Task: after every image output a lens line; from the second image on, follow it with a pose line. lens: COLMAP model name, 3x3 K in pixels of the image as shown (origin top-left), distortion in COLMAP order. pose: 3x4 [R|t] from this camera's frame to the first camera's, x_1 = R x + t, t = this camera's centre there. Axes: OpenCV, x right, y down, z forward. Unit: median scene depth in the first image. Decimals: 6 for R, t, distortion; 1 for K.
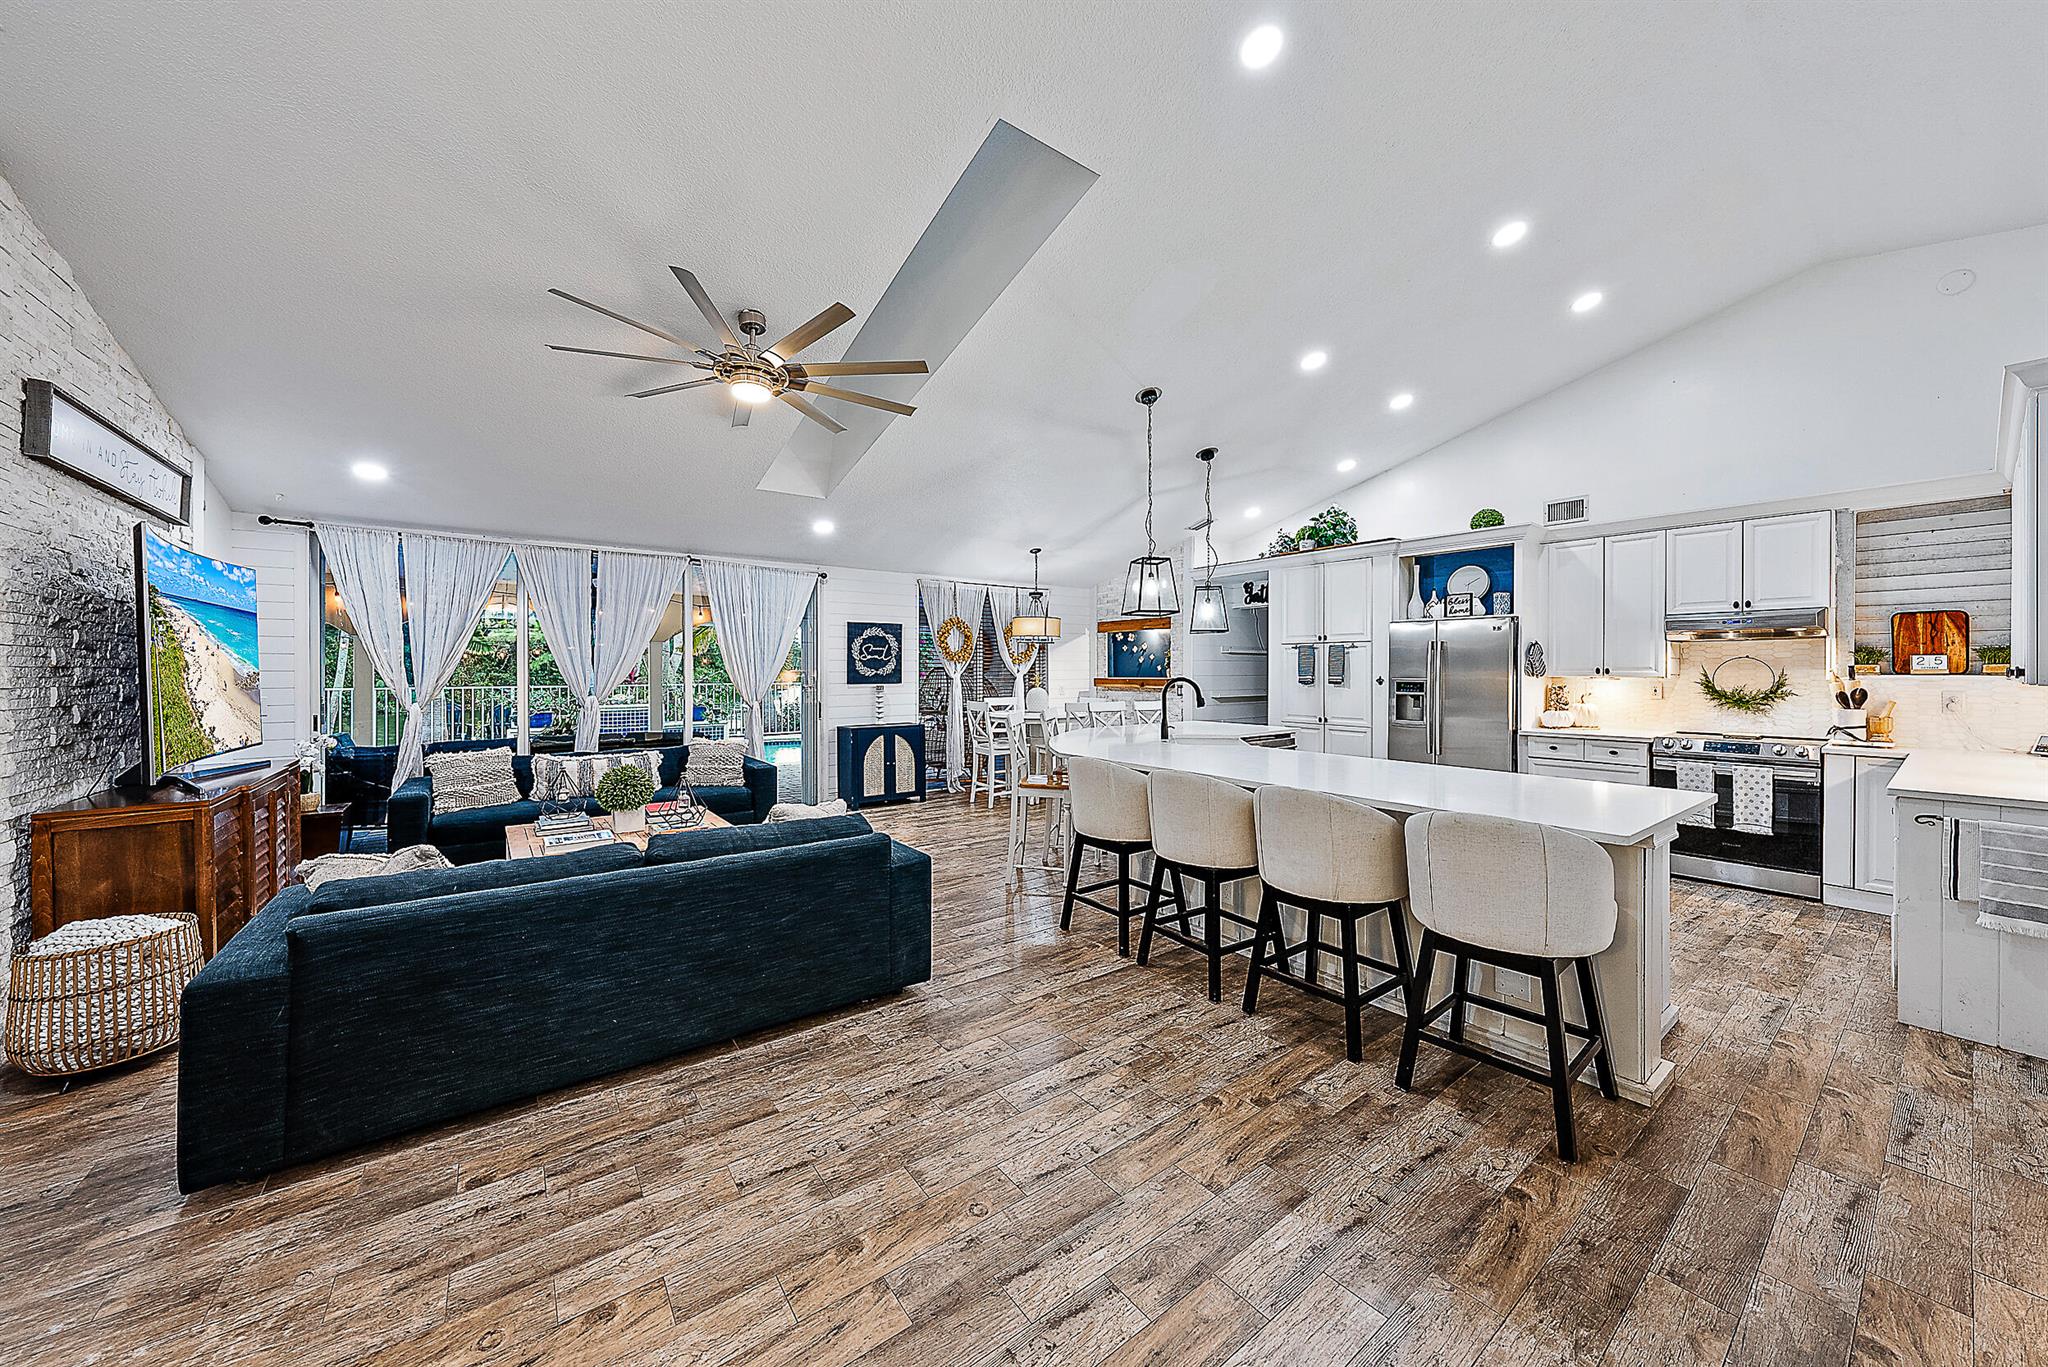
lens RADIAL K [[721.3, 0, 1031.9], [0, 721.3, 674.8], [0, 0, 1]] dist [-0.004957, -0.000025]
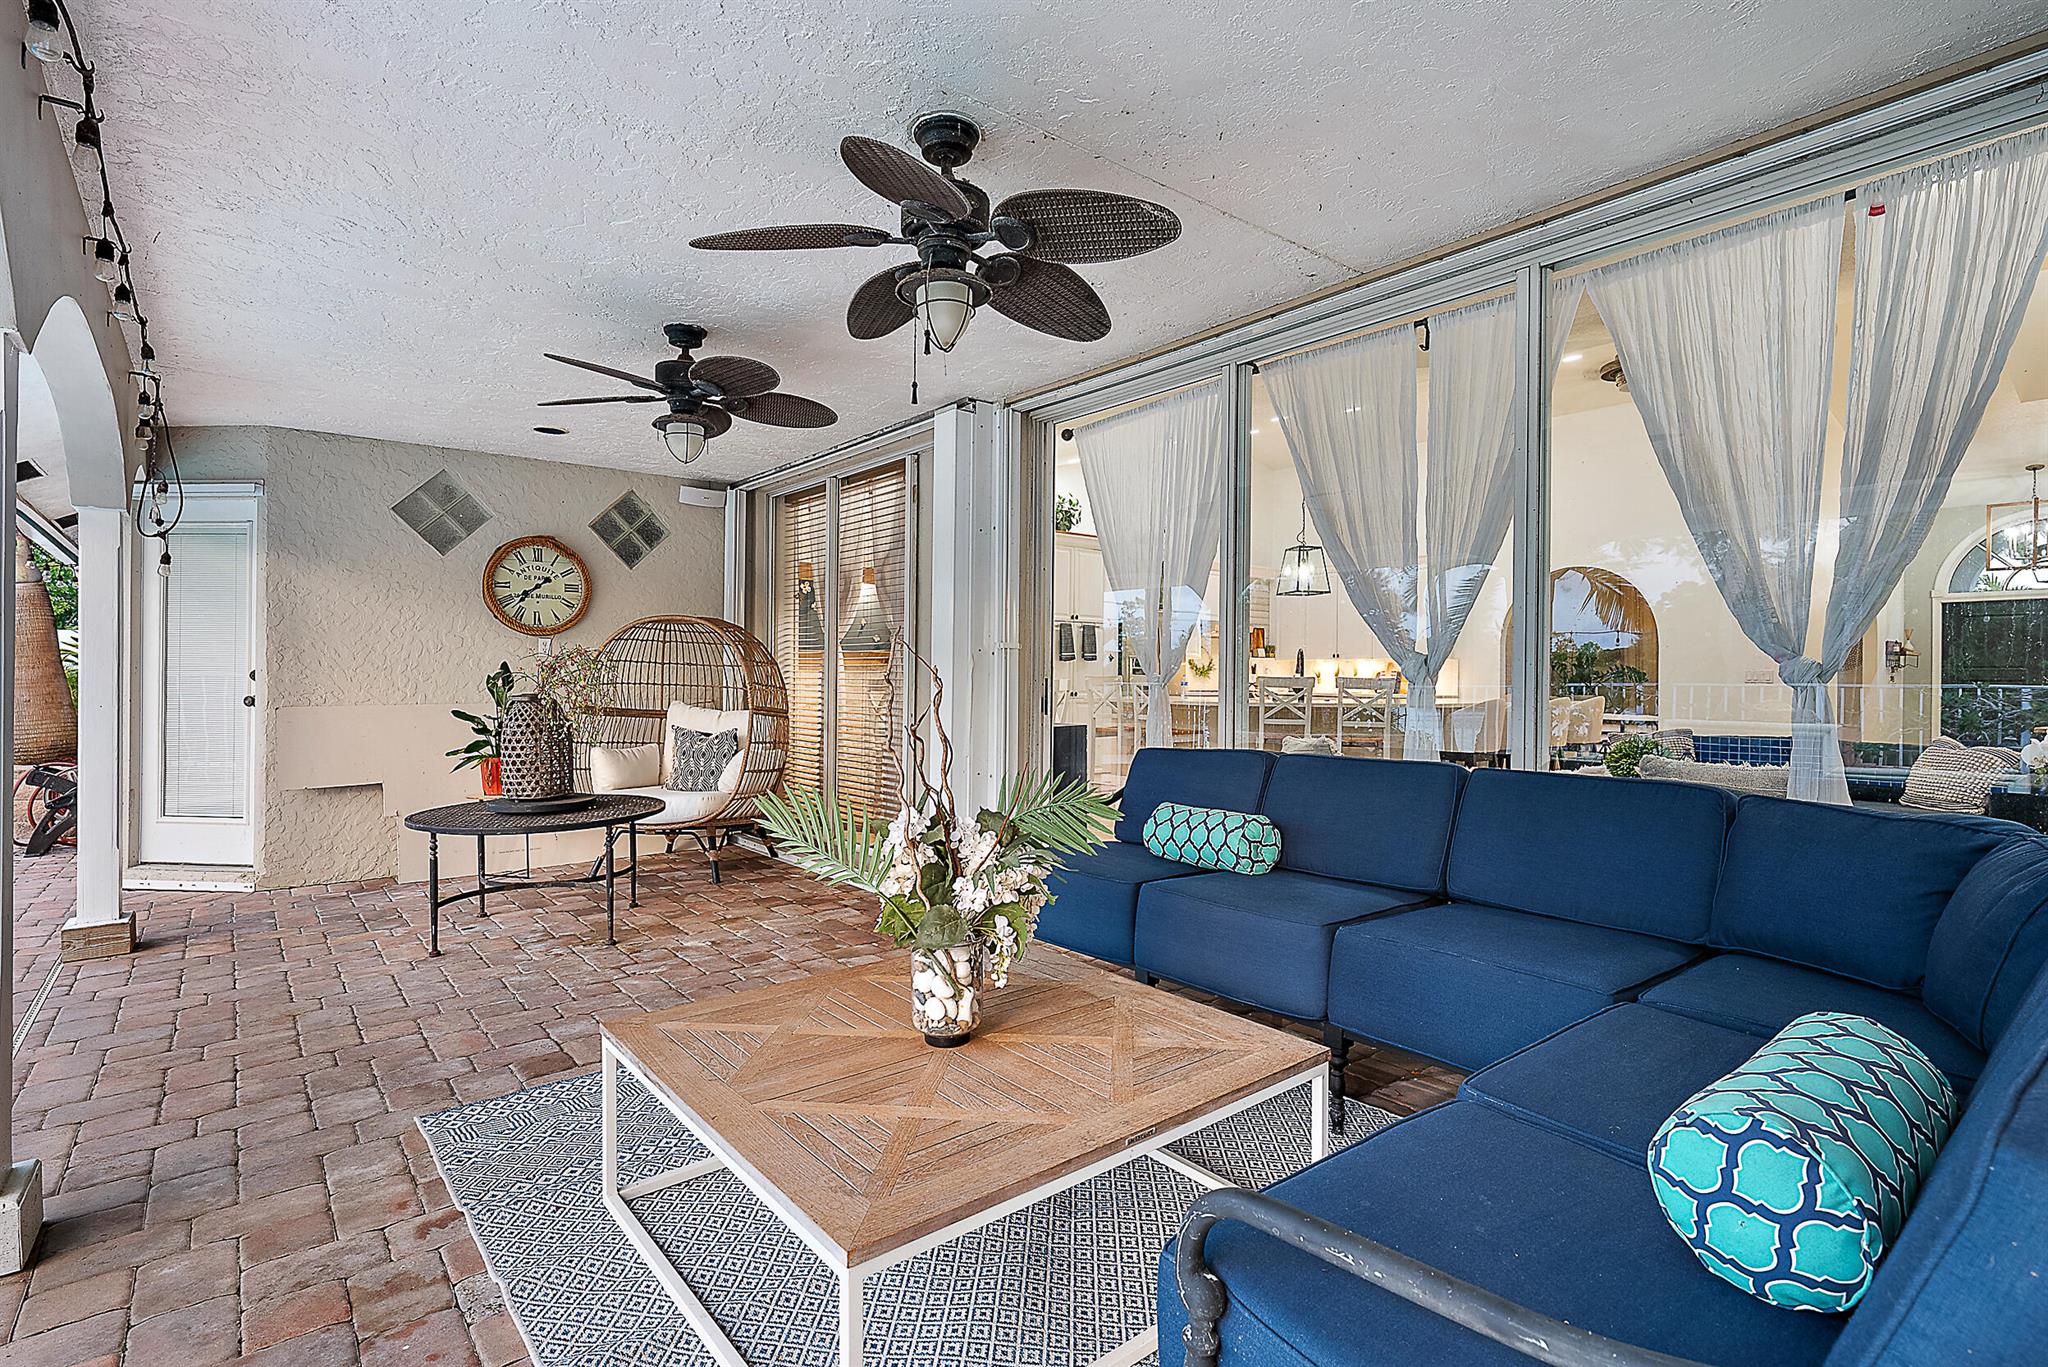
lens RADIAL K [[999.8, 0, 1034.7], [0, 999.8, 685.1], [0, 0, 1]] dist [-0.015536, -0.000316]
pose [[-0.038576, -0.007211, 0.999230, -1.011092], [-0.002189, 0.999972, 0.007131, 0.036880], [-0.999253, -0.001912, -0.038590, 1.056944]]
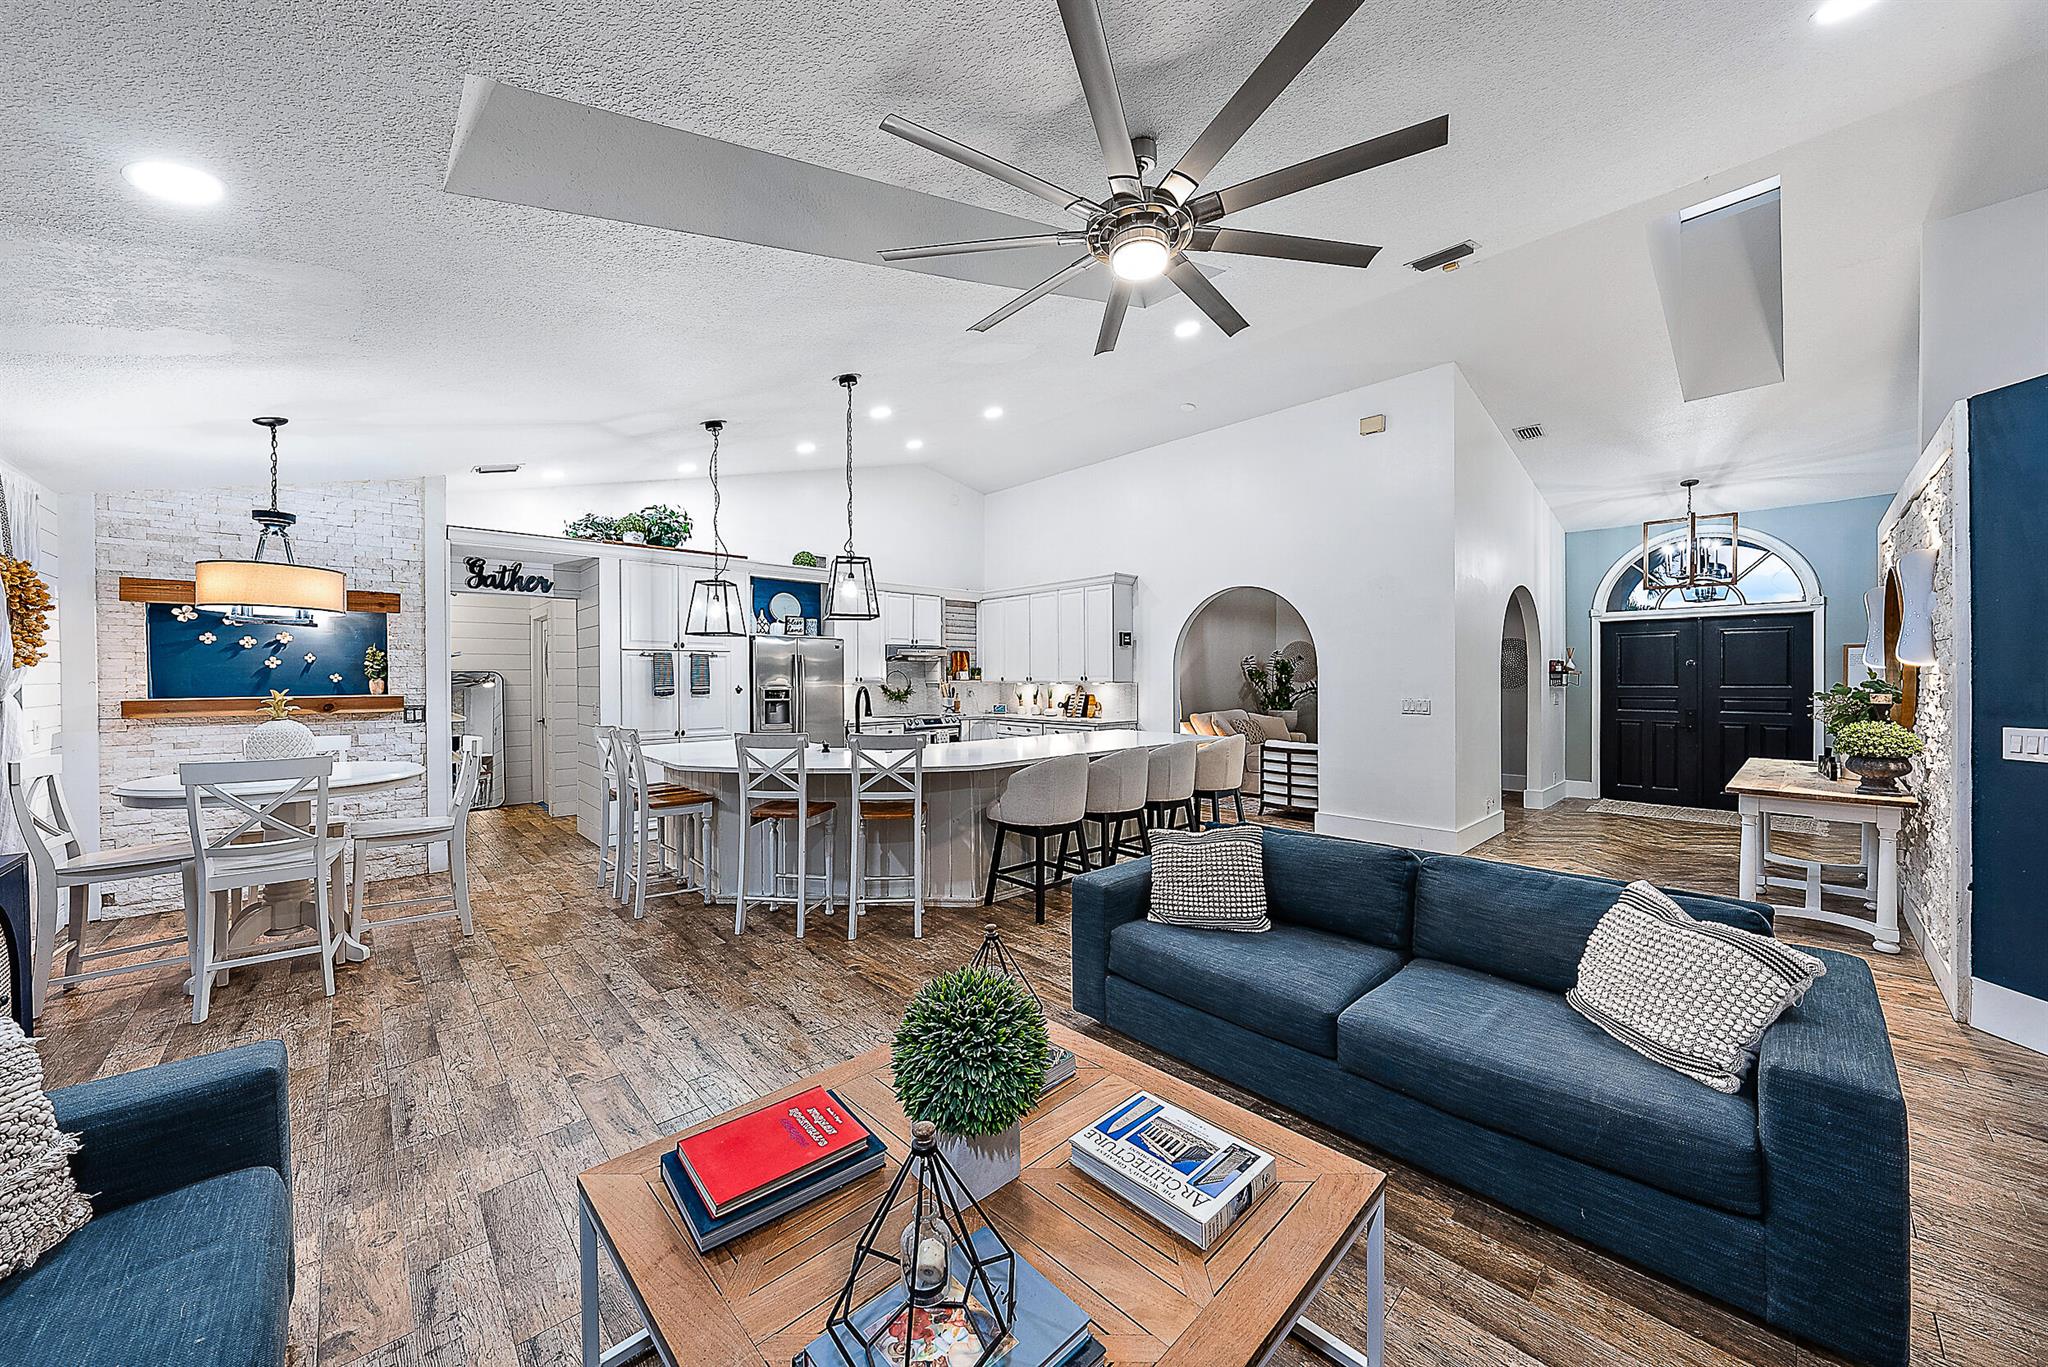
lens RADIAL K [[721.3, 0, 1036.3], [0, 721.3, 682.9], [0, 0, 1]] dist [-0.004957, -0.000025]
pose [[-0.129025, -0.006730, 0.991618, -0.551724], [0.011046, 0.999905, 0.008223, -0.004887], [-0.991580, 0.012015, -0.128939, 0.627164]]
